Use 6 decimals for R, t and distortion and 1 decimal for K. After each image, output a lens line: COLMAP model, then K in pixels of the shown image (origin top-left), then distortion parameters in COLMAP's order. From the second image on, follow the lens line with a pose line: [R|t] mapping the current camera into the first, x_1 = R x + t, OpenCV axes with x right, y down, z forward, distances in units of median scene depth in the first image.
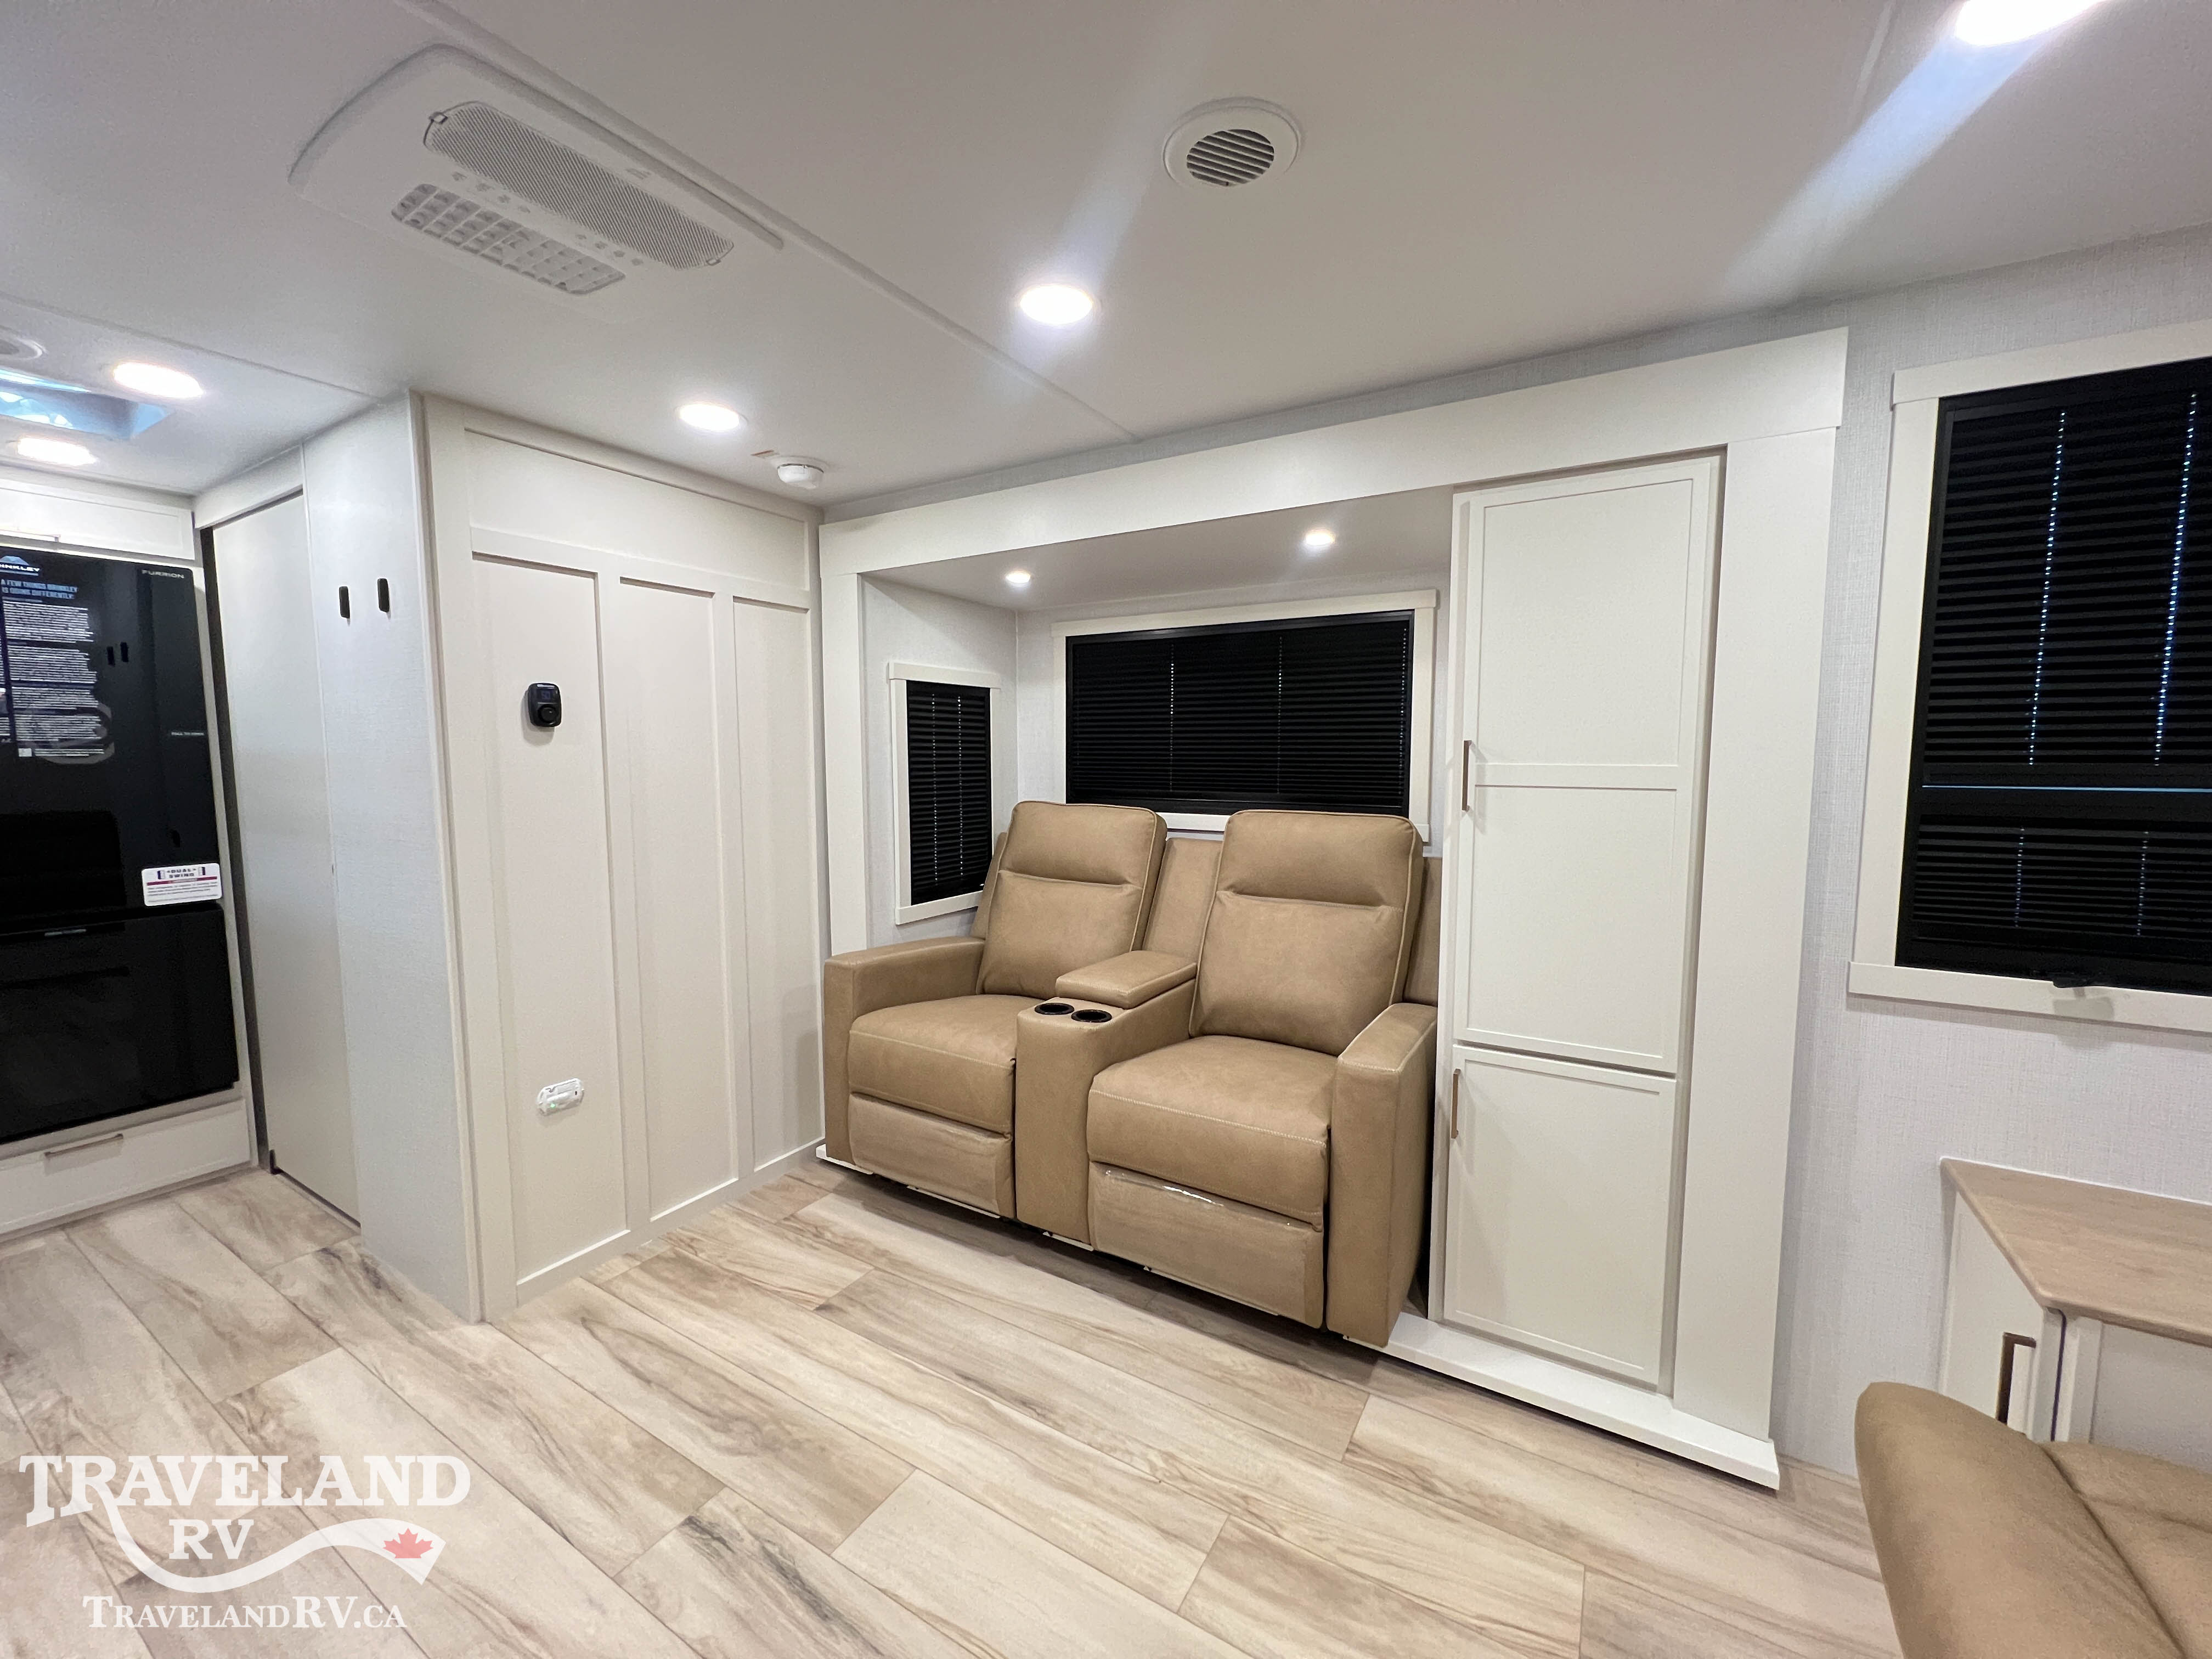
lens RADIAL K [[880.7, 0, 1103.1], [0, 880.7, 826.0], [0, 0, 1]] dist [-0.000517, 0.000245]
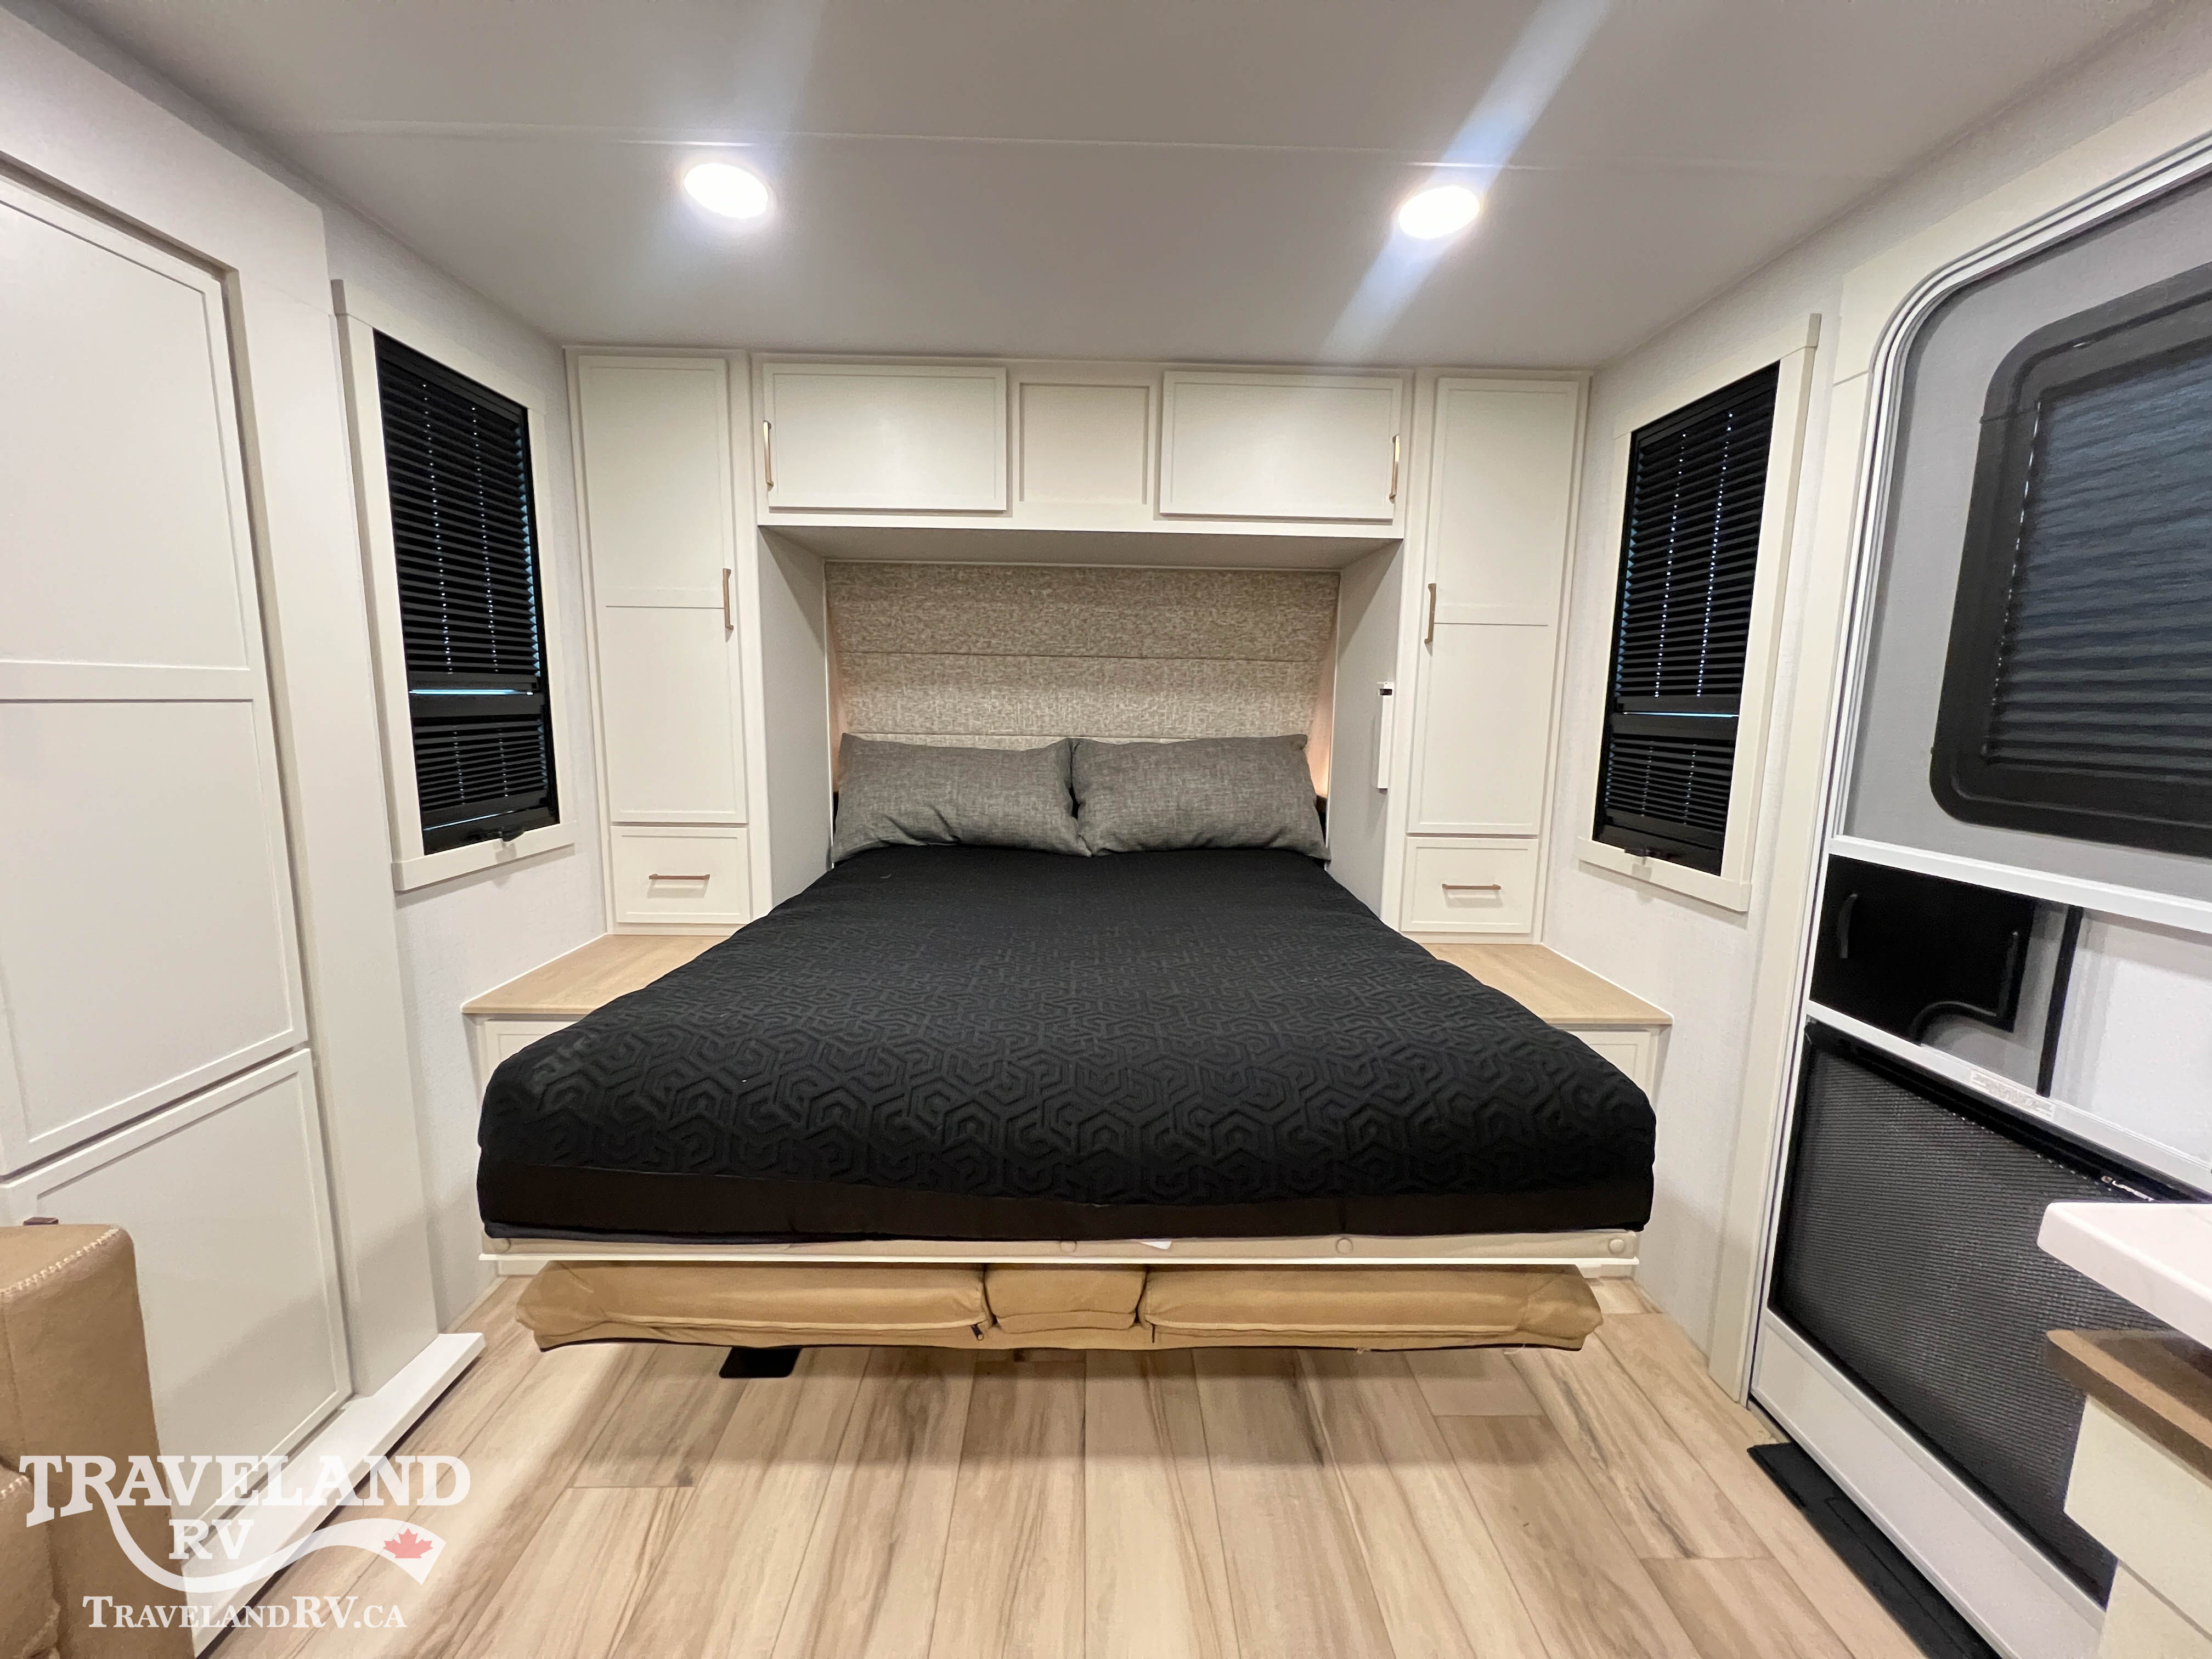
lens RADIAL K [[880.7, 0, 1103.1], [0, 880.7, 826.0], [0, 0, 1]] dist [-0.000517, 0.000245]
pose [[-0.534338, -0.130370, 0.835156, -0.322728], [0.059432, 0.979794, 0.190973, -0.026508], [-0.843179, 0.151679, -0.515794, 0.568905]]
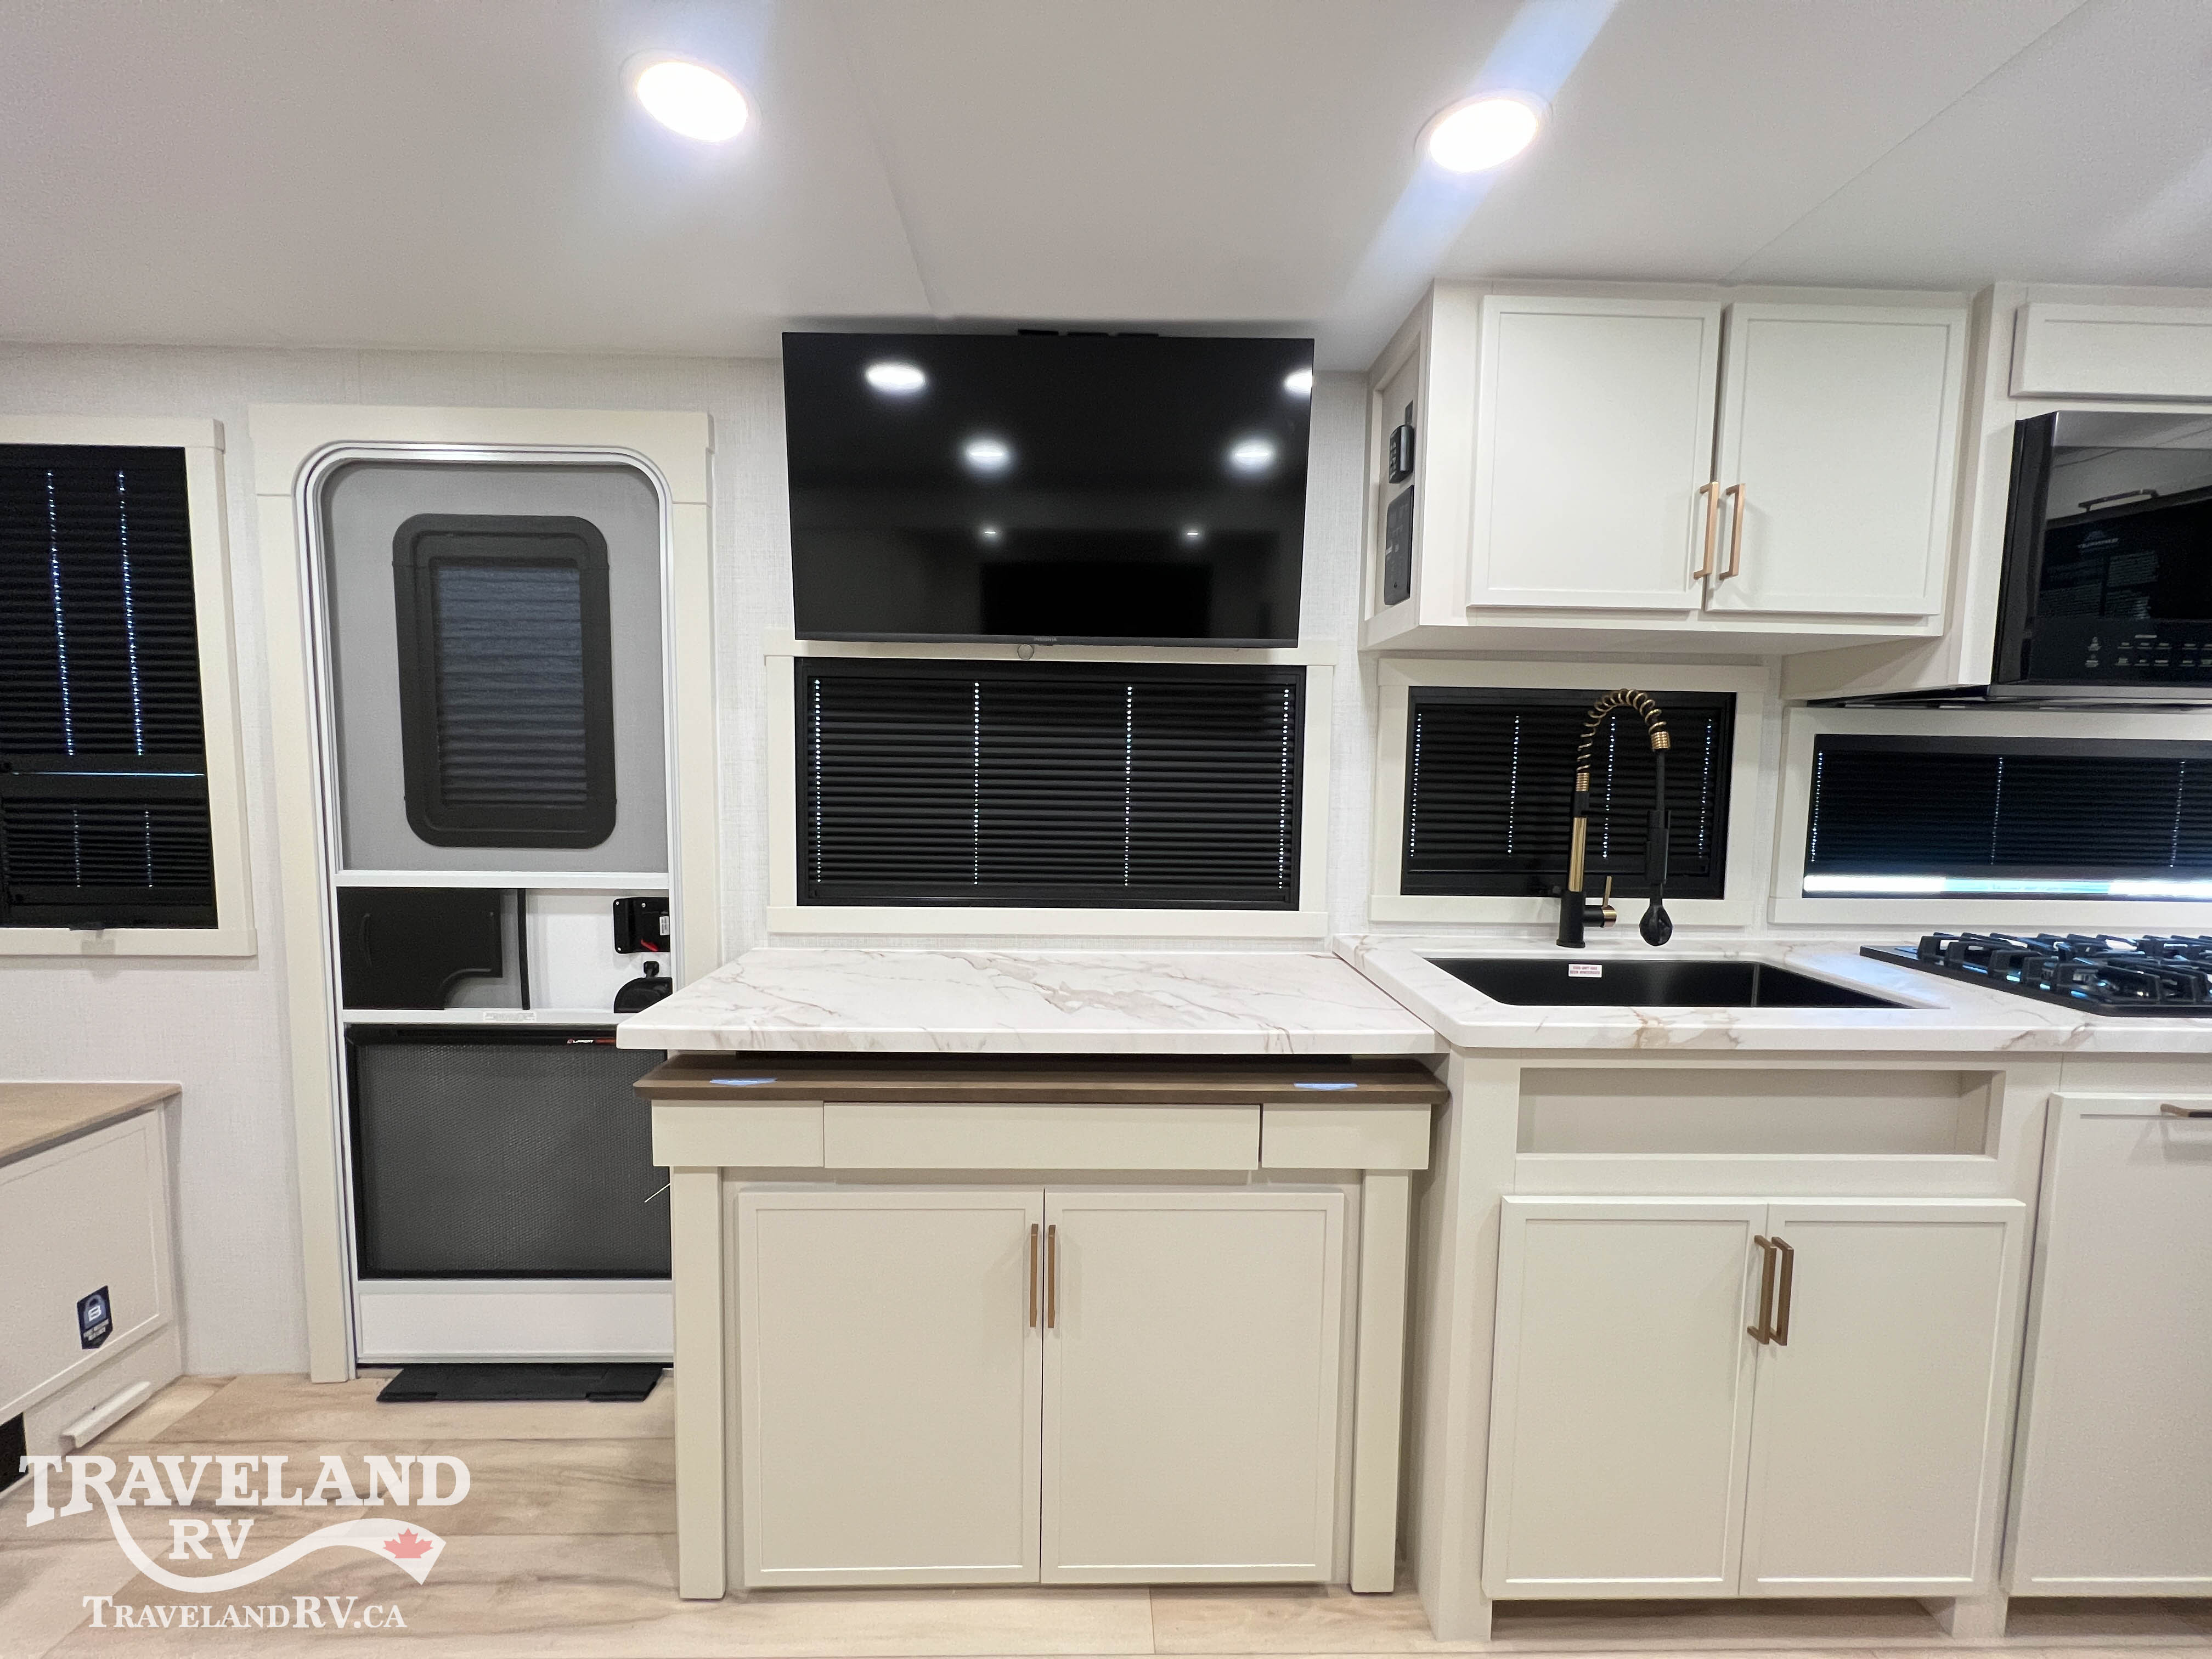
lens RADIAL K [[880.0, 0, 1101.9], [0, 880.0, 826.3], [0, 0, 1]] dist [0.000942, -0.000001]
pose [[-0.842935, 0.031620, -0.537085, -0.225064], [-0.058479, 0.986972, 0.149888, -0.062111], [0.534827, 0.157754, -0.830104, 0.797000]]
